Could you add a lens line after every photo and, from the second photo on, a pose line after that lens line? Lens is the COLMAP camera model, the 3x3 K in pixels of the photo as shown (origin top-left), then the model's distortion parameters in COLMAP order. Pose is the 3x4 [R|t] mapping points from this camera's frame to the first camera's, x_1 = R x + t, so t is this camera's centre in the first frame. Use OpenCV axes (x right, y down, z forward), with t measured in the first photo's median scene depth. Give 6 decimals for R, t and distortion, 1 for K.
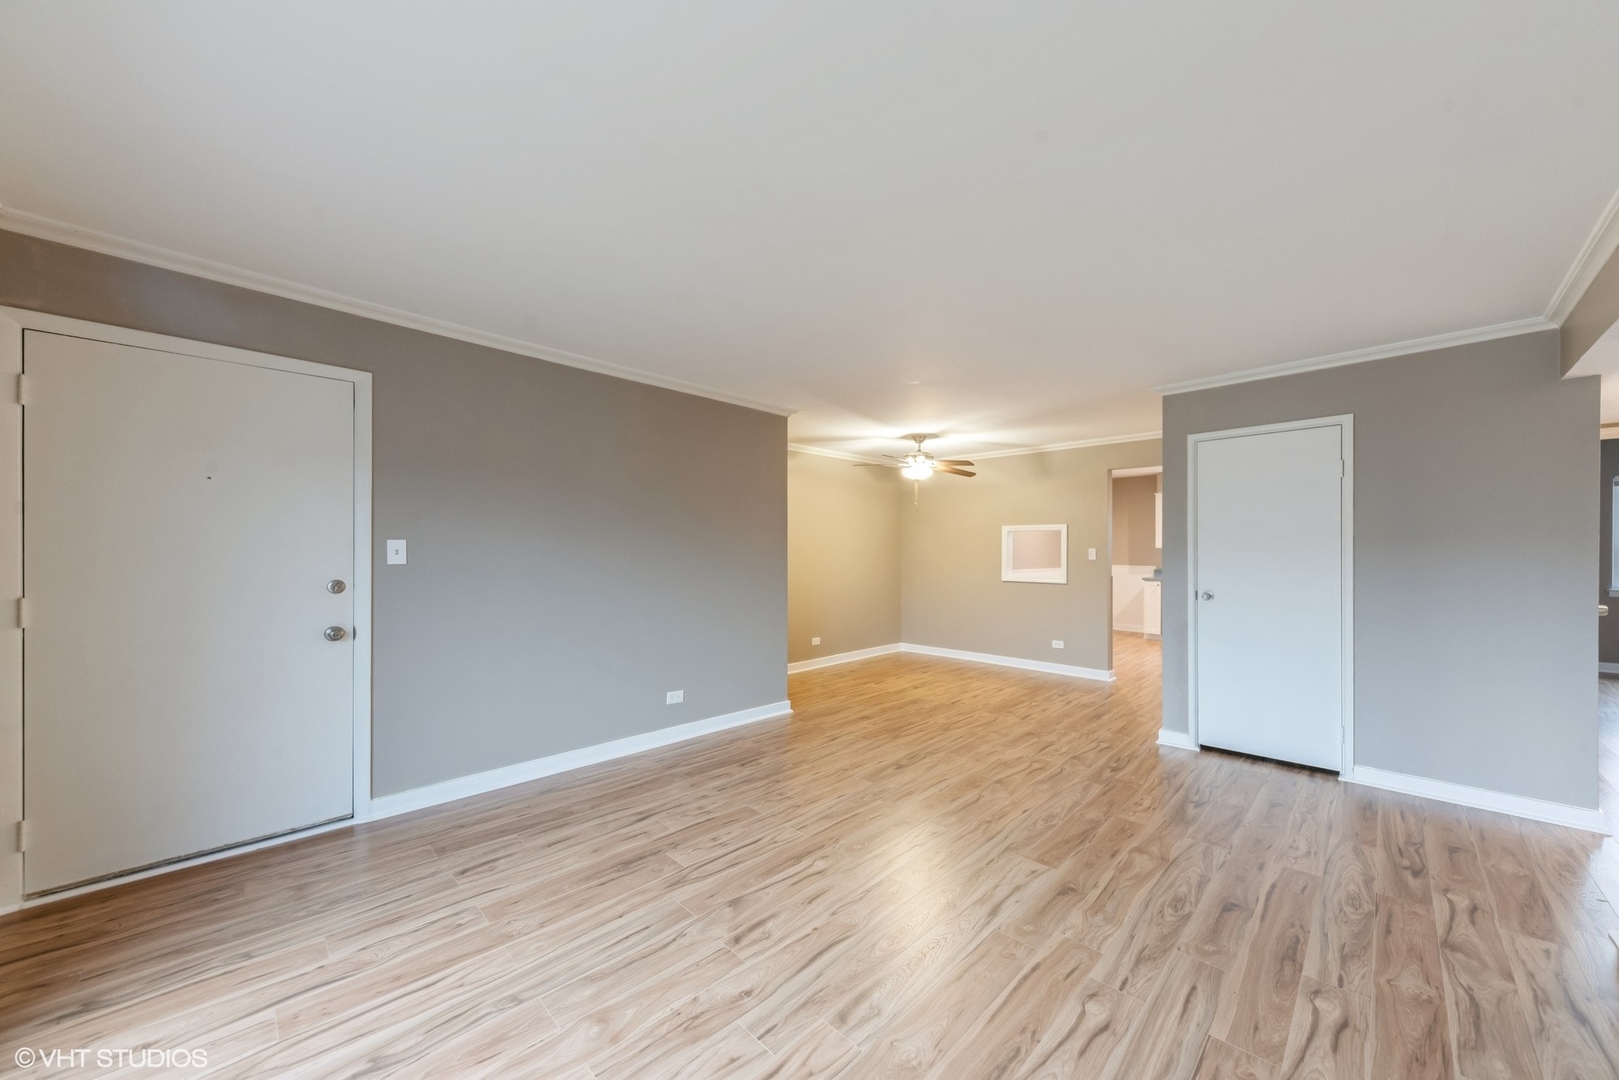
lens RADIAL K [[571.2, 0, 822.0], [0, 571.2, 540.1], [0, 0, 1]] dist [0.008556, -0.001895]
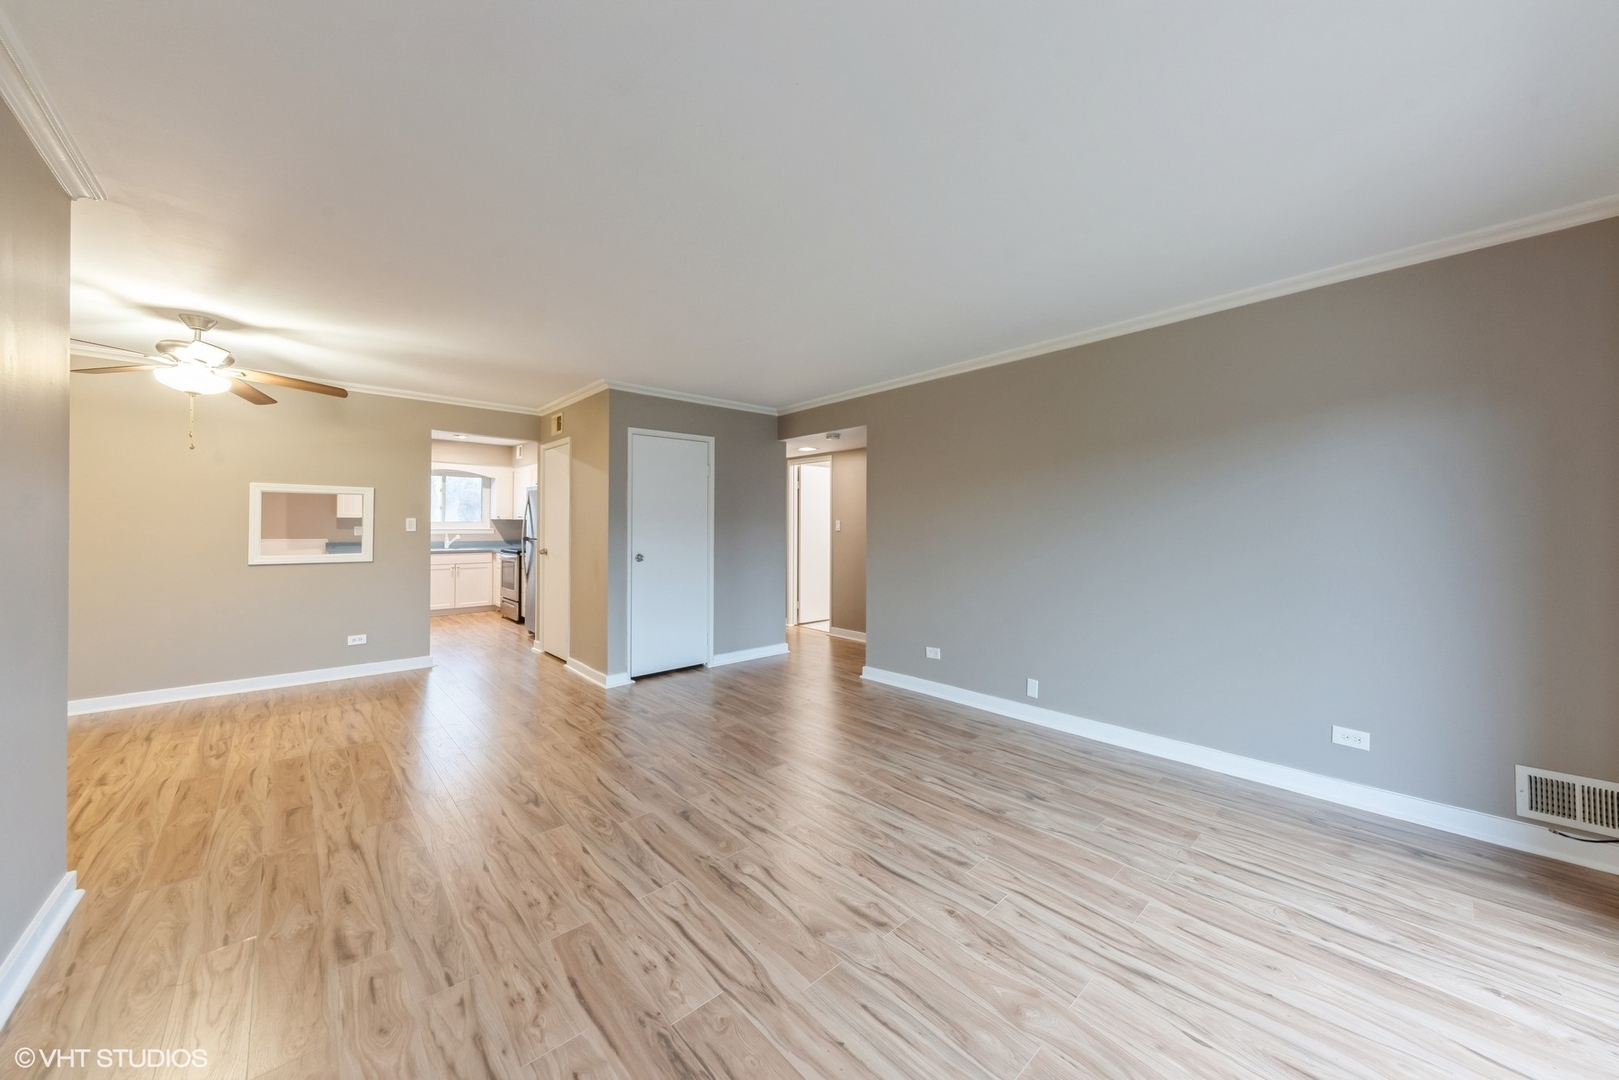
lens RADIAL K [[571.2, 0, 818.8], [0, 571.2, 535.1], [0, 0, 1]] dist [0.008556, -0.001895]
pose [[0.053360, -0.018041, 0.998412, -0.793991], [-0.024285, 0.999518, 0.019359, 0.017789], [-0.998280, -0.025279, 0.052896, 0.767784]]
